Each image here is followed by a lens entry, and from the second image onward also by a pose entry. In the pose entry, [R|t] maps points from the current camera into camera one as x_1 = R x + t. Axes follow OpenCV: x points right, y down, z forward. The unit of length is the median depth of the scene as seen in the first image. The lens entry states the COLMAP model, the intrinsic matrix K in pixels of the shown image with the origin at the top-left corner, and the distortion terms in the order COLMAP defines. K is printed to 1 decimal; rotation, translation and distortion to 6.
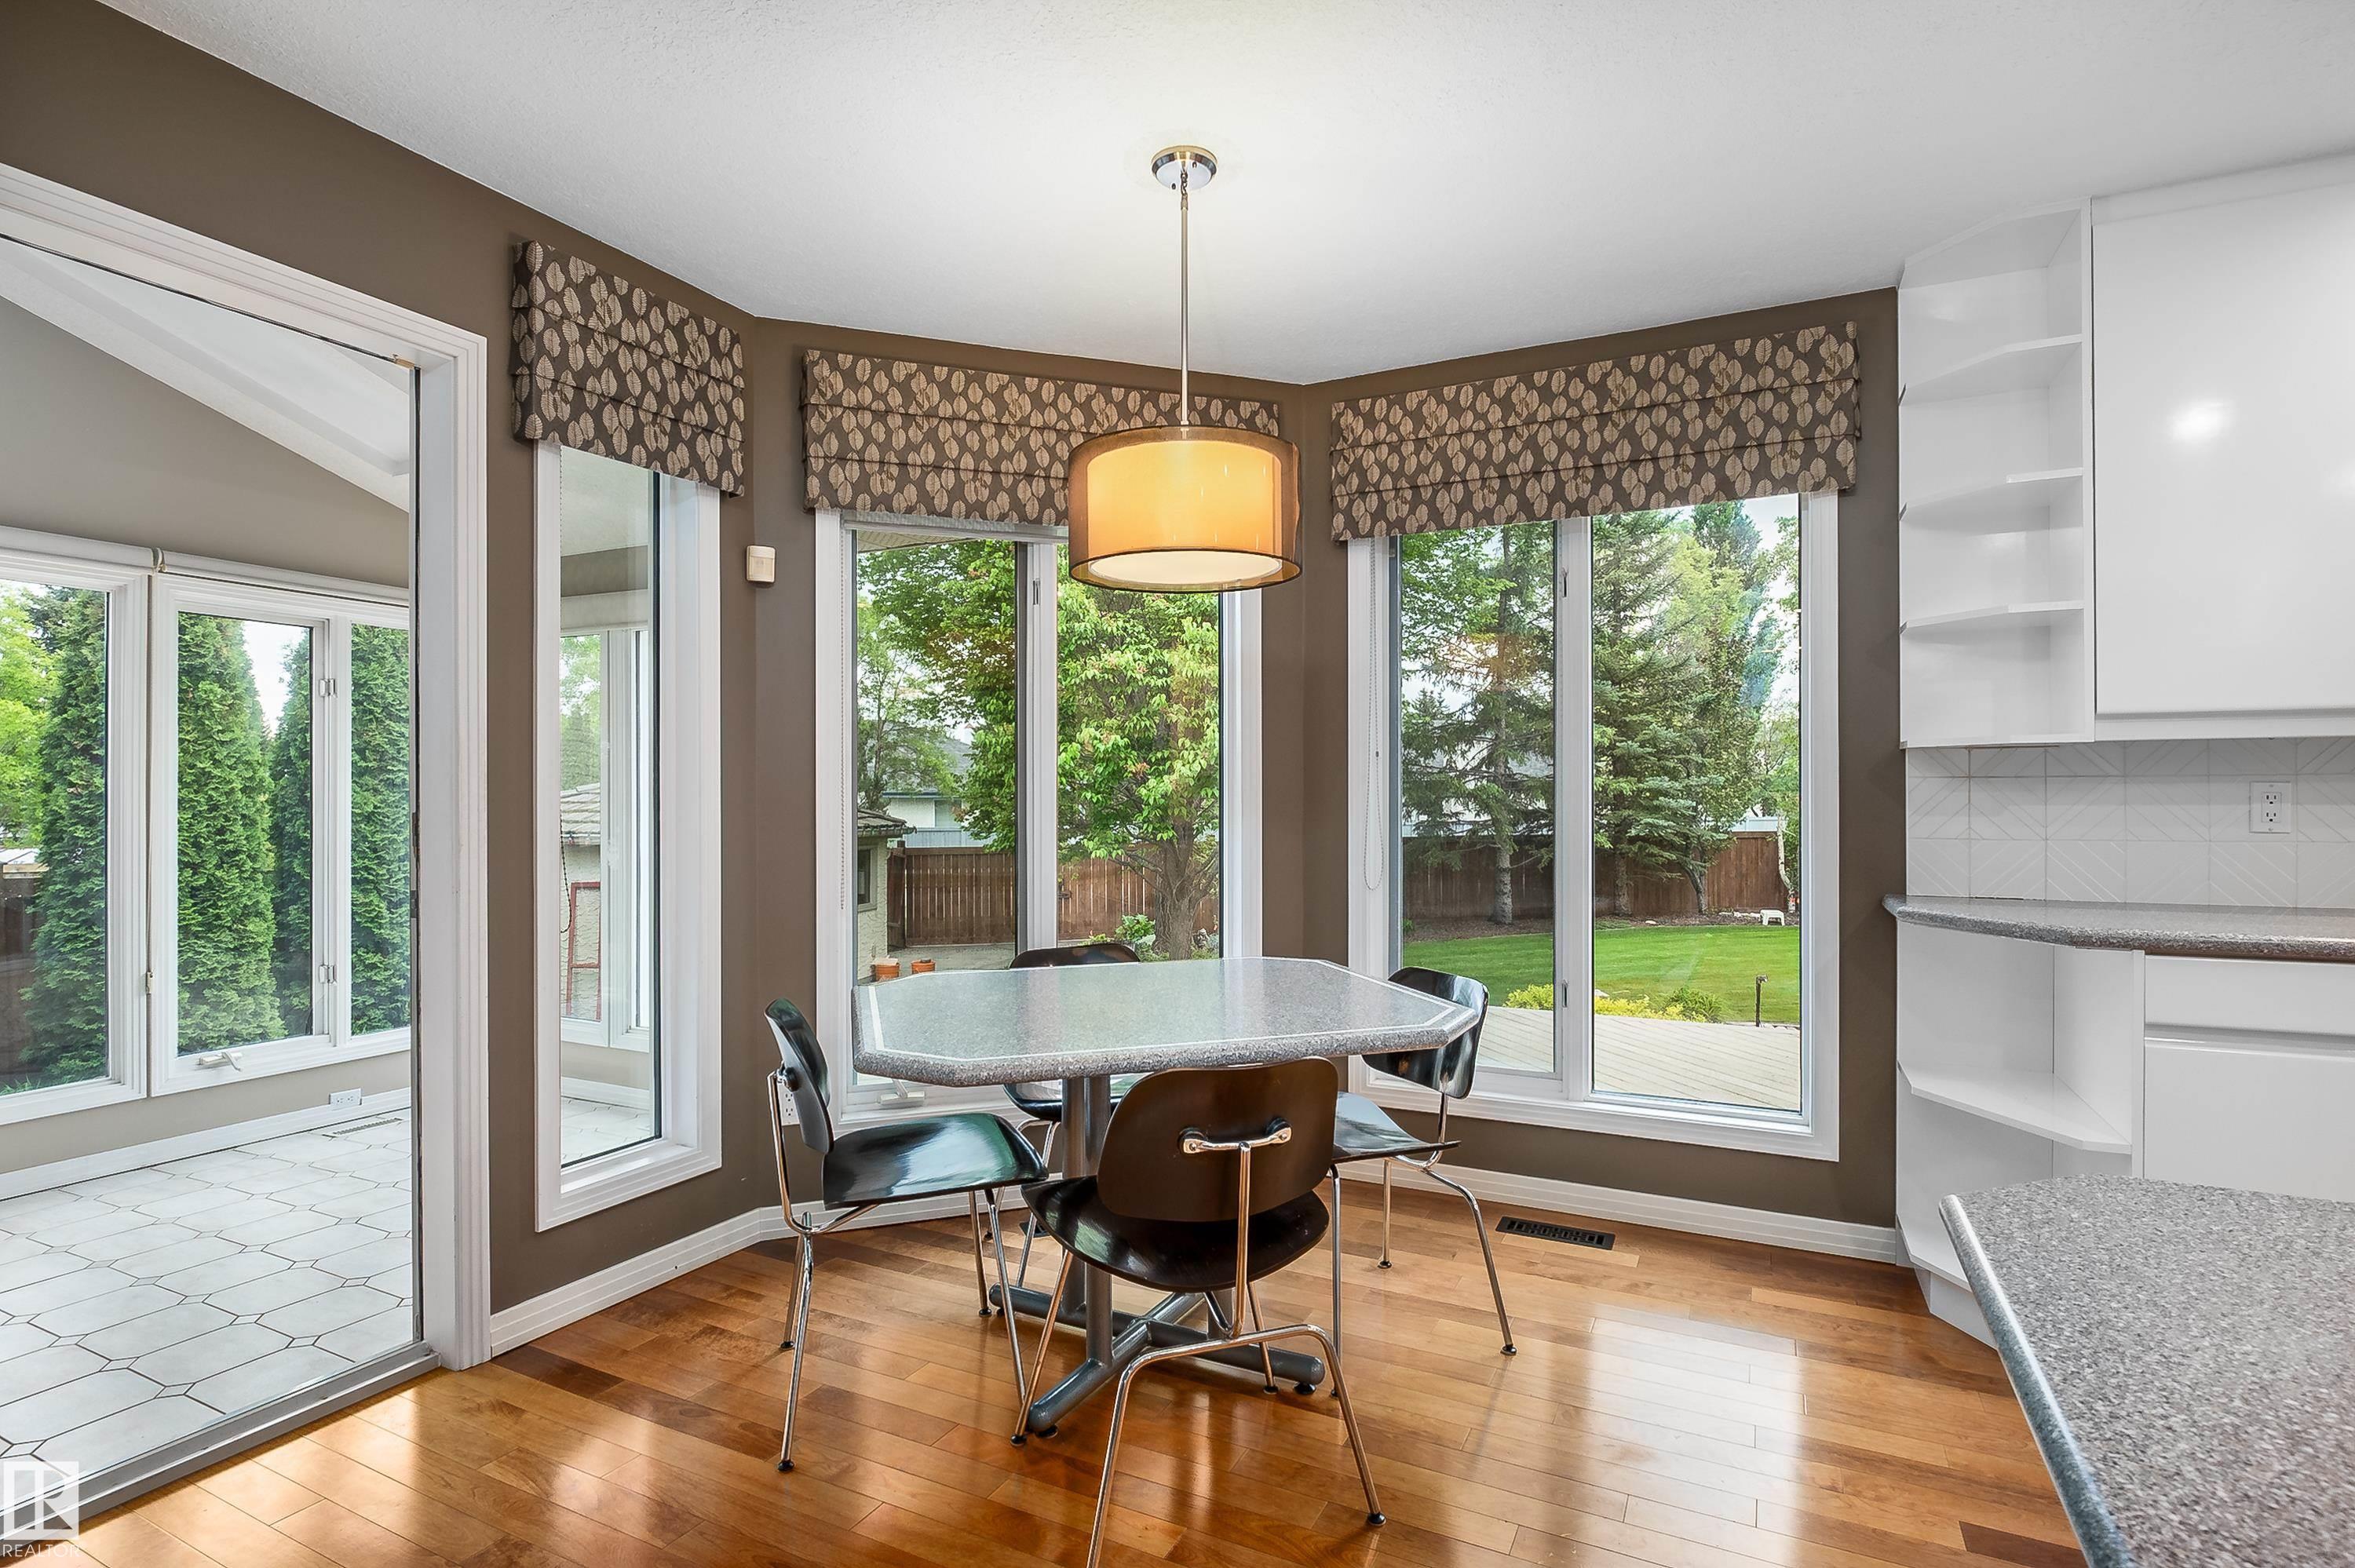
lens RADIAL K [[1148.7, 0, 1179.4], [0, 1148.7, 794.2], [0, 0, 1]] dist [0.002289, -0.007459]
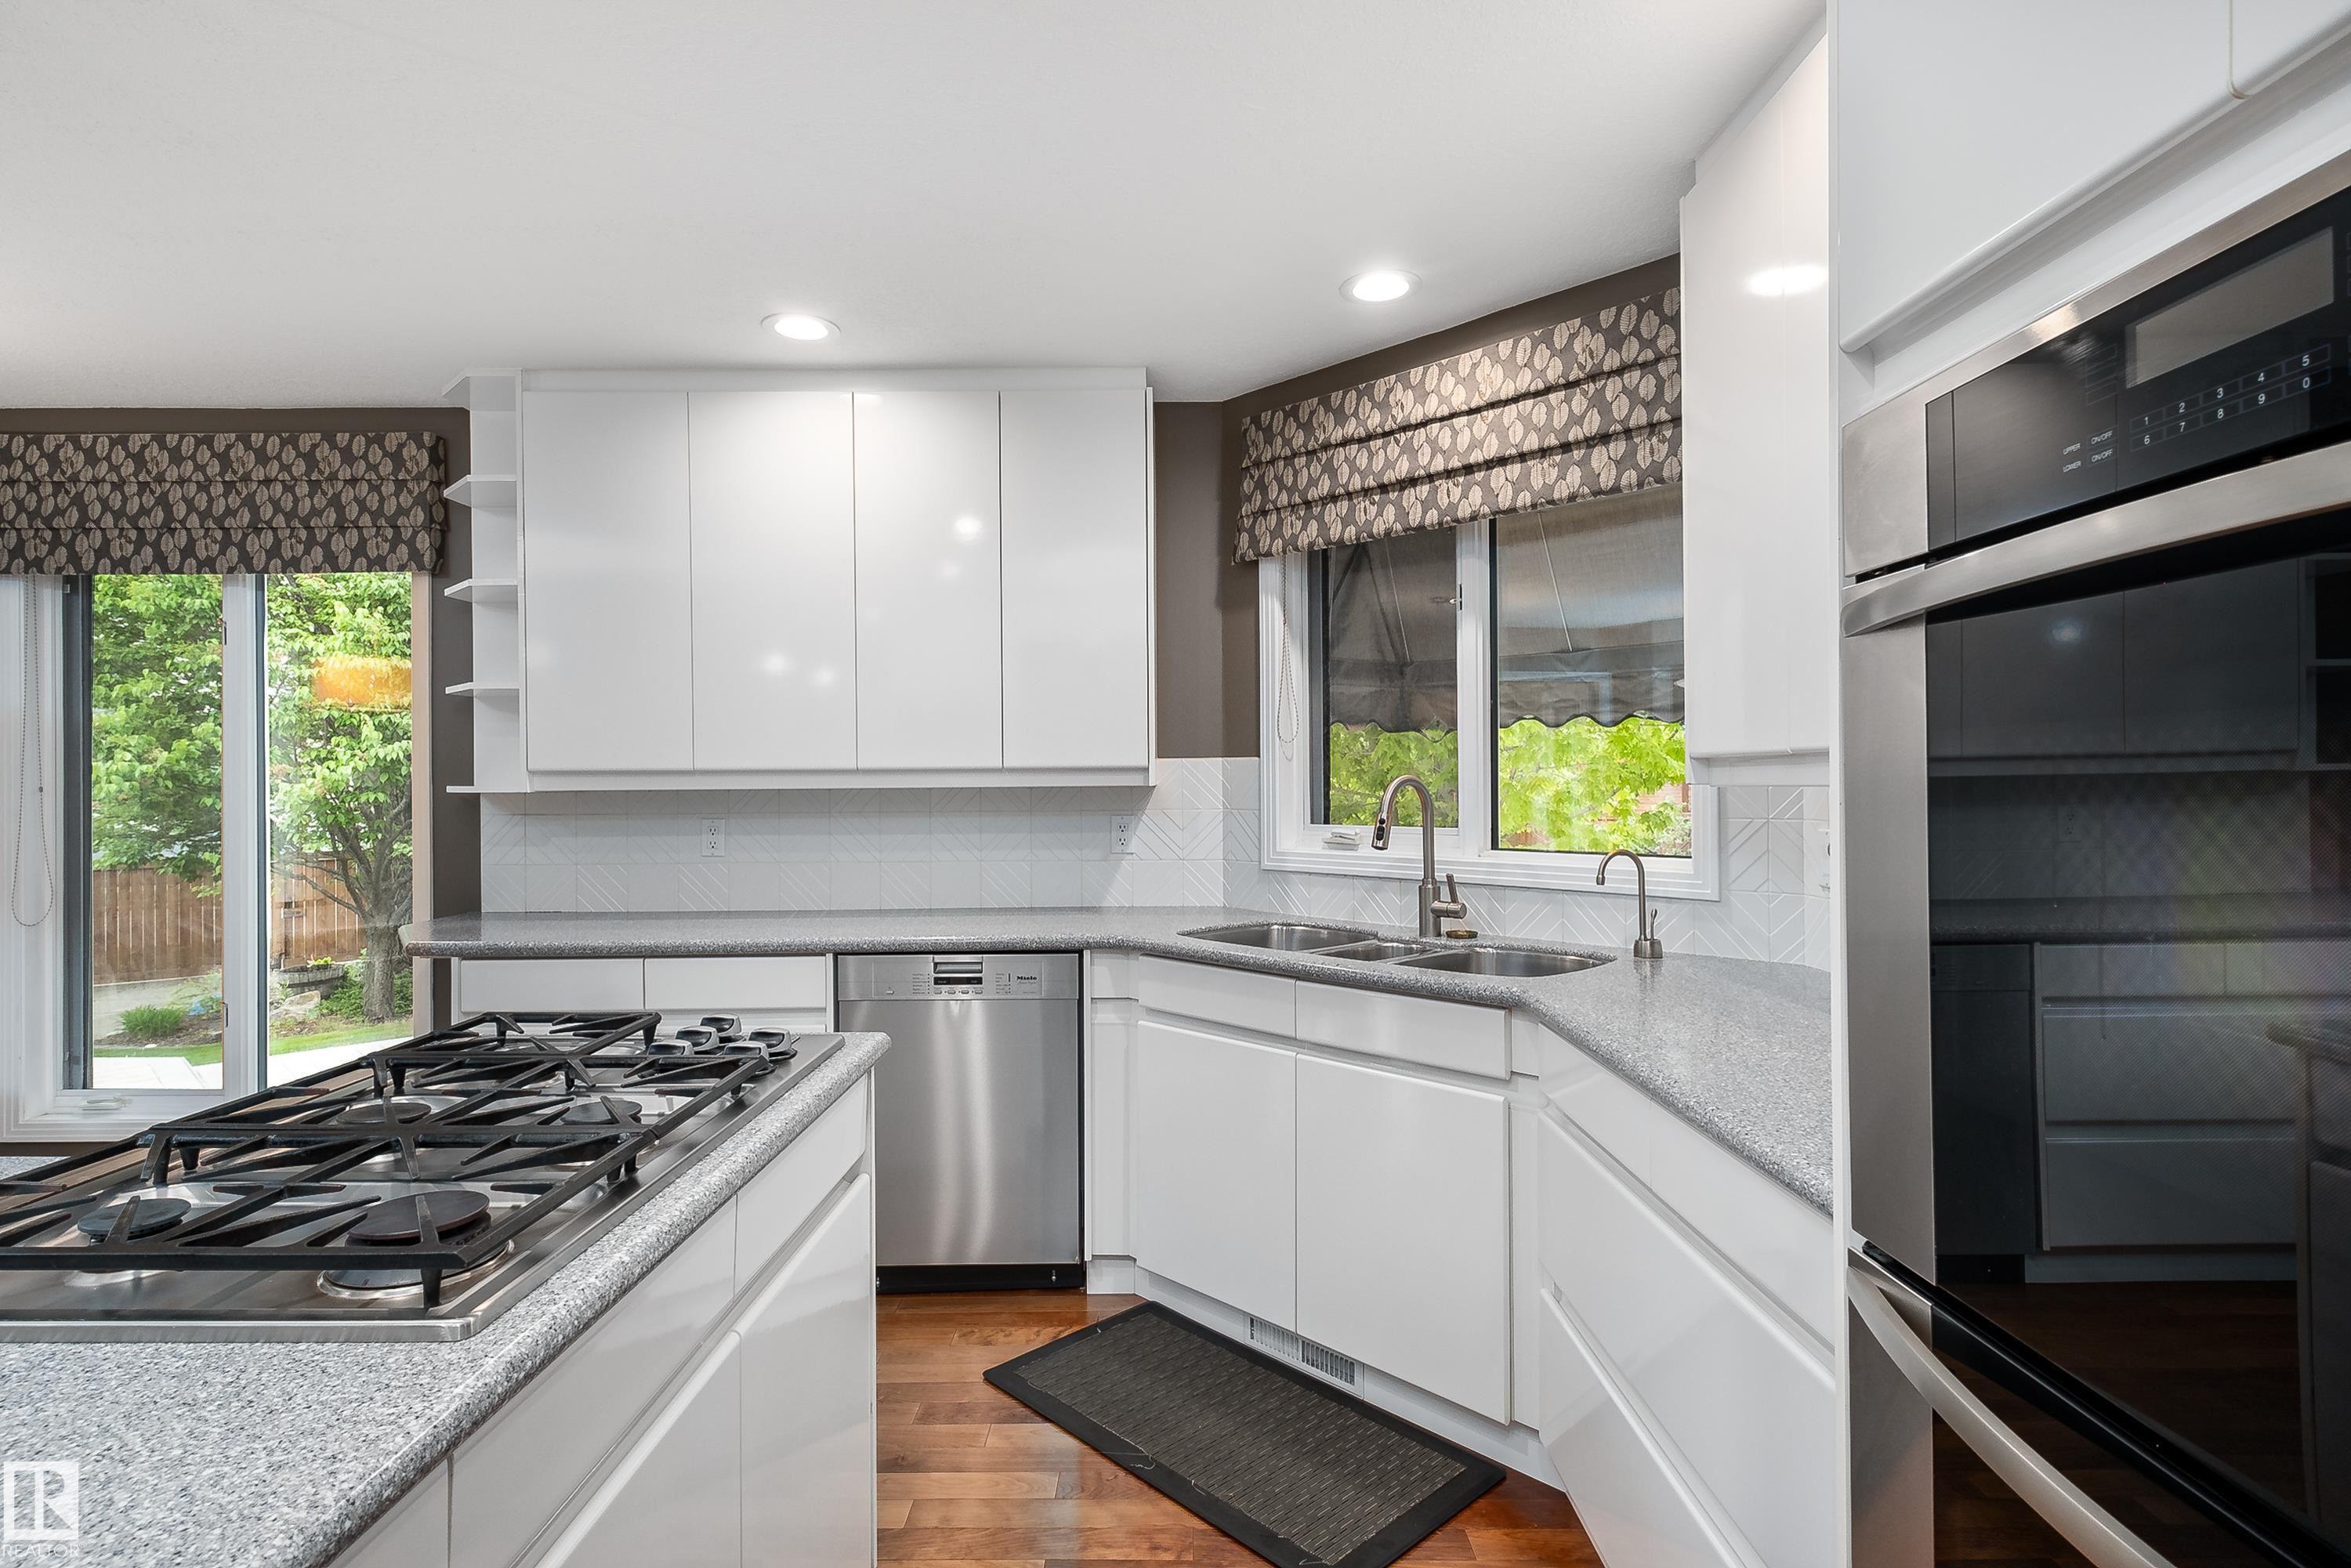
lens RADIAL K [[1169.9, 0, 1171.2], [0, 1169.9, 776.8], [0, 0, 1]] dist [0.003964, -0.001477]
pose [[0.894981, -0.002147, 0.446099, 0.689694], [0.004036, 0.999986, -0.003284, -0.044926], [-0.446086, 0.004740, 0.894978, -0.402732]]
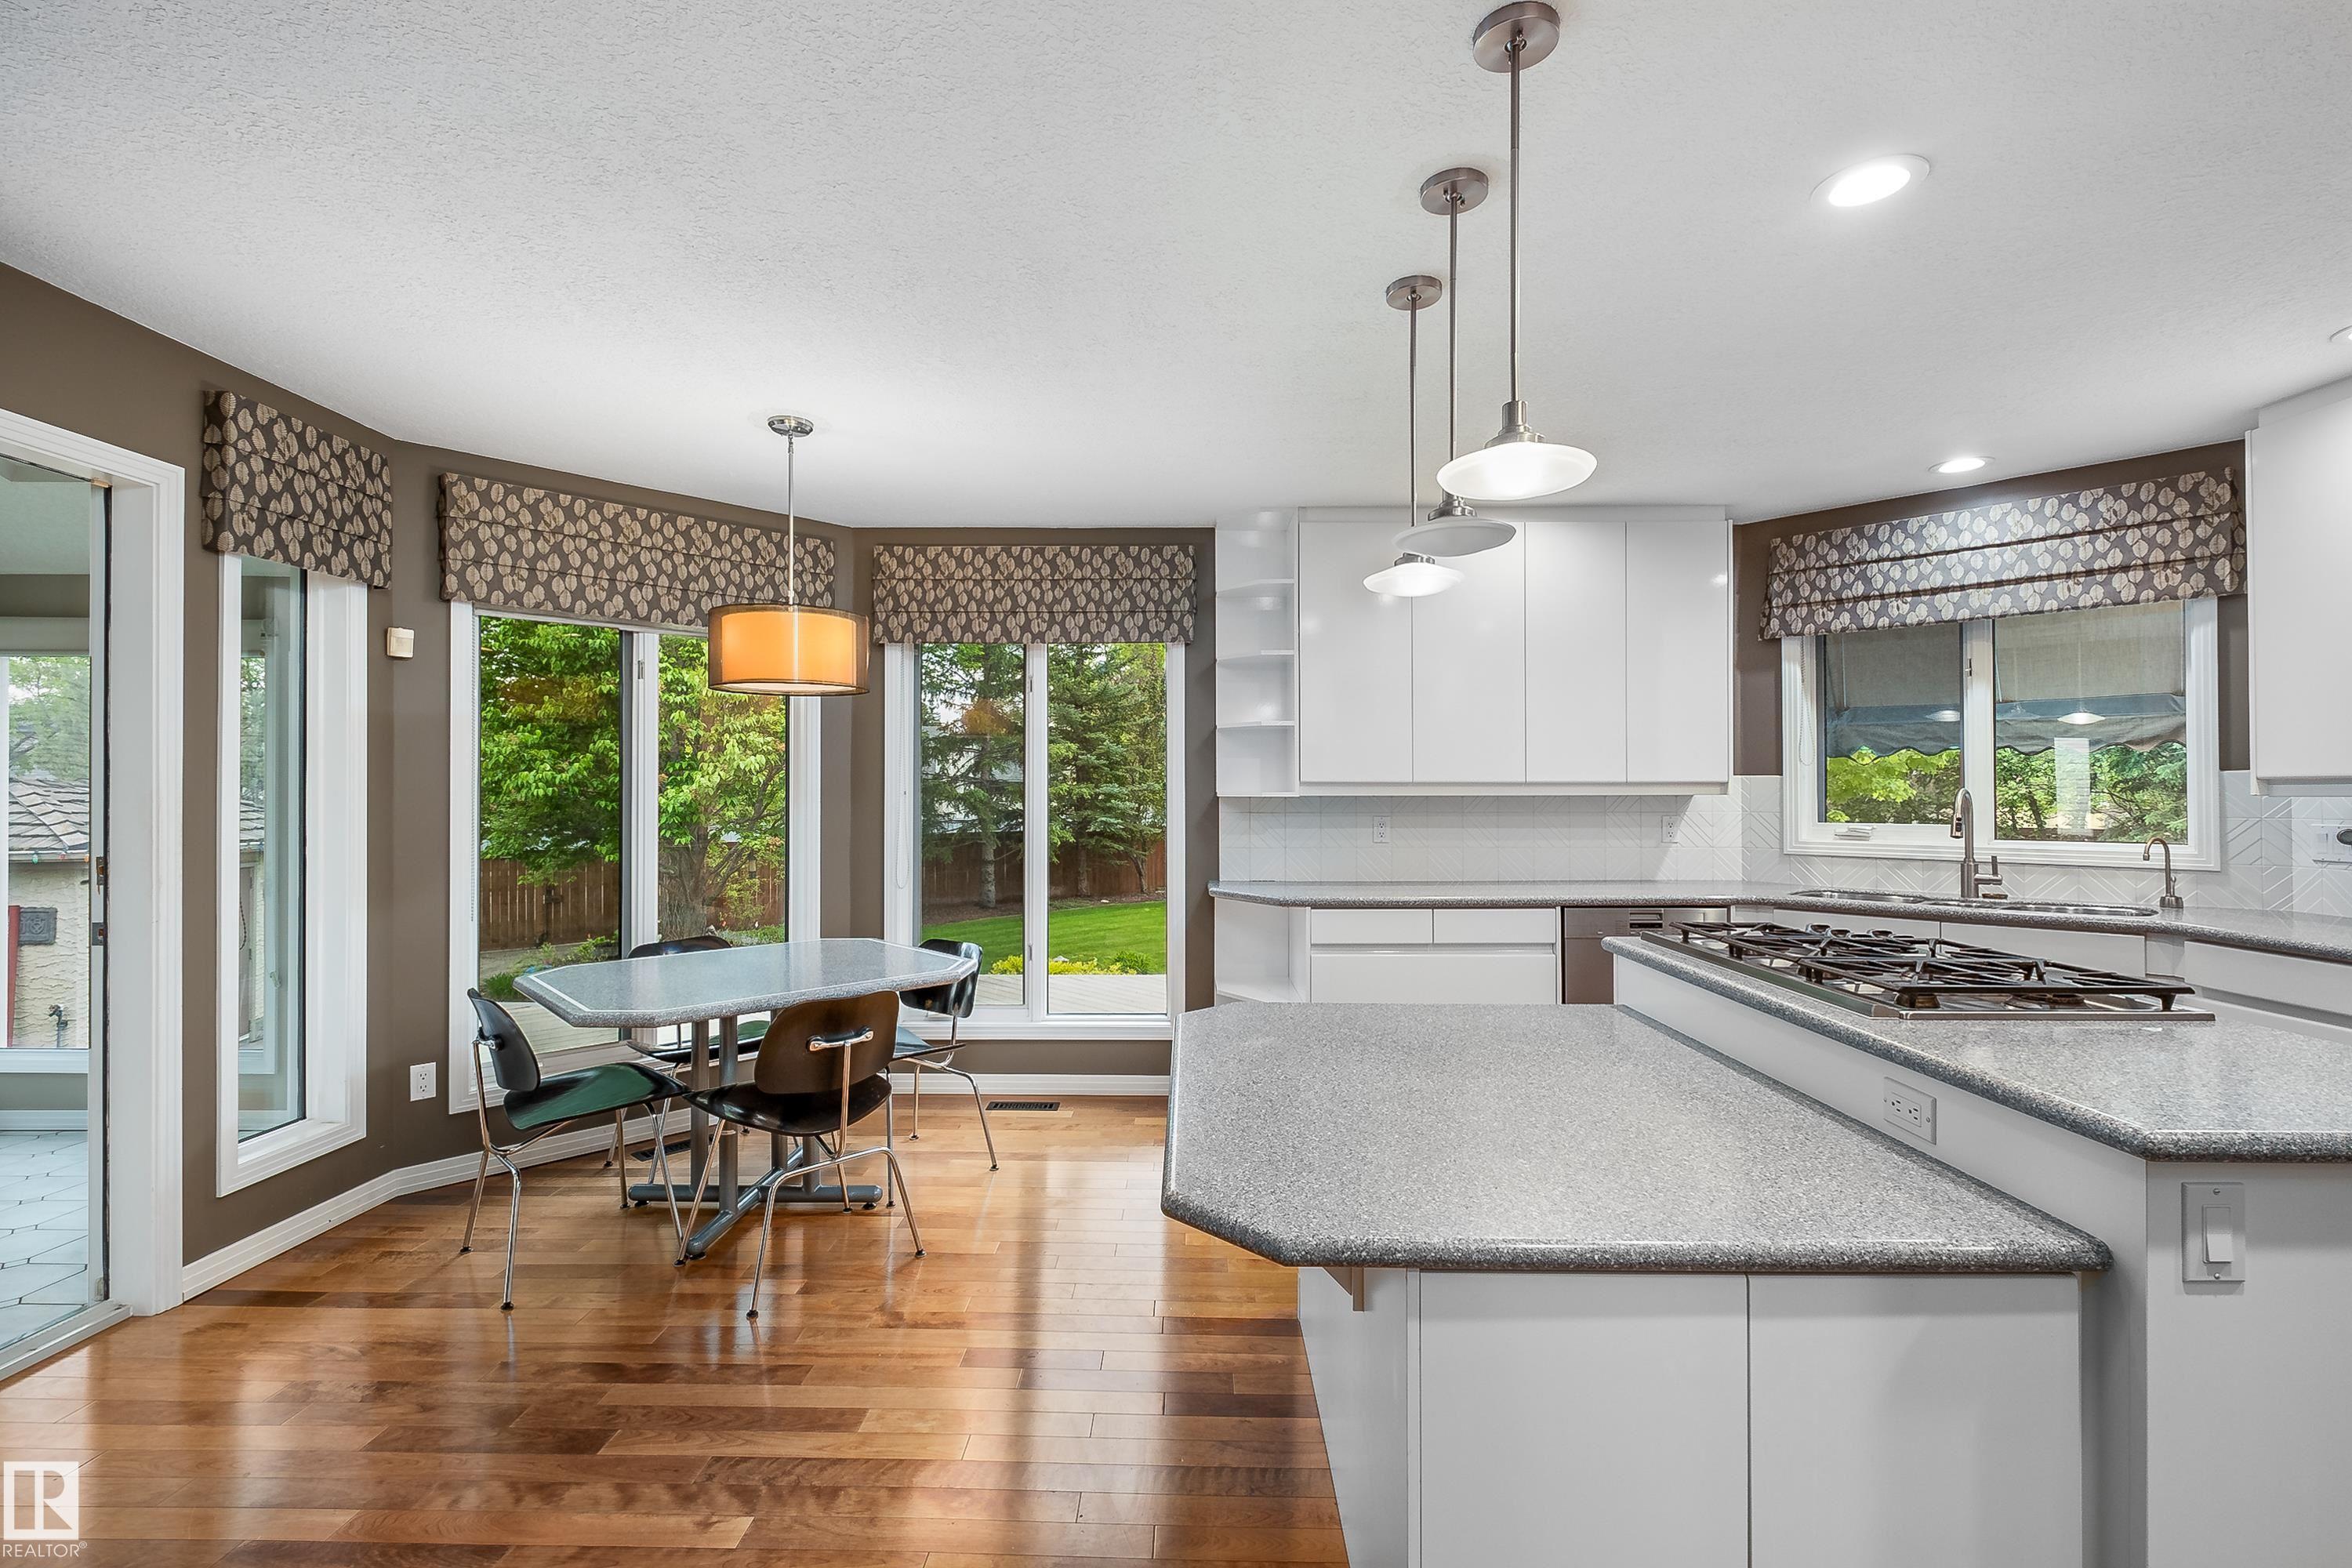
lens RADIAL K [[1052.2, 0, 1176.0], [0, 1052.2, 784.0], [0, 0, 1]] dist [0.012148, -0.009699]
pose [[0.899548, 0.005212, 0.436791, -0.111242], [-0.002085, 0.999969, -0.007638, -0.042502], [-0.436817, 0.005960, 0.899531, -0.373939]]
